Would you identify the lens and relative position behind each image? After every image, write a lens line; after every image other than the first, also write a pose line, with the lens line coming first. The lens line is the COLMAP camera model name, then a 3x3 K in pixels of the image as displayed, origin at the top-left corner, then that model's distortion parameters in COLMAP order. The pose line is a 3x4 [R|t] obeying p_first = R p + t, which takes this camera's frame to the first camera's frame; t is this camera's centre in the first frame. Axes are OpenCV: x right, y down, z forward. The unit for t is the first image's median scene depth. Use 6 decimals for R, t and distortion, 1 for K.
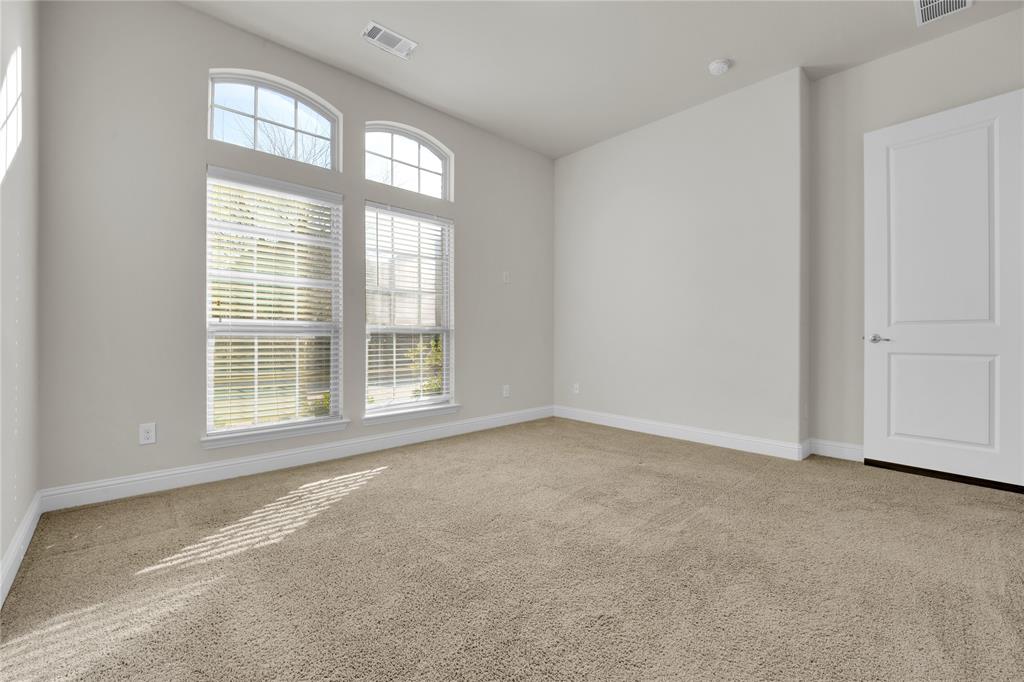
lens RADIAL K [[433.4, 0, 511.7], [0, 433.4, 340.0], [0, 0, 1]] dist [-0.008399, -0.000484]
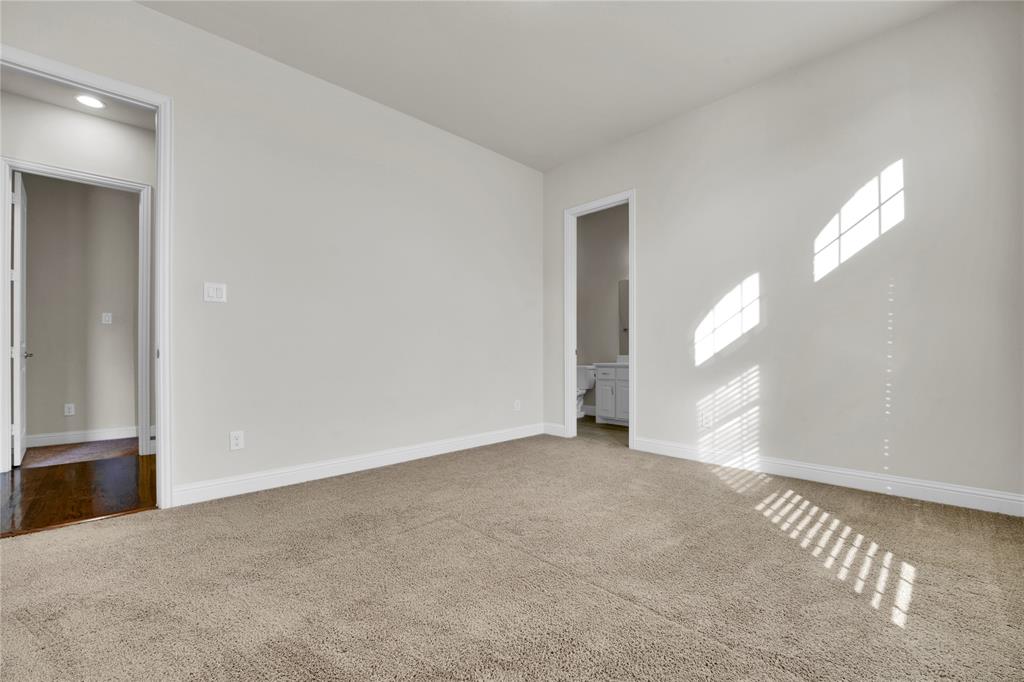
lens RADIAL K [[433.4, 0, 512.0], [0, 433.4, 344.2], [0, 0, 1]] dist [-0.008399, -0.000484]
pose [[-0.999059, -0.013577, -0.041200, 0.187458], [-0.013396, 0.999899, -0.004682, 0.013247], [0.041260, -0.004125, -0.999140, 1.963983]]
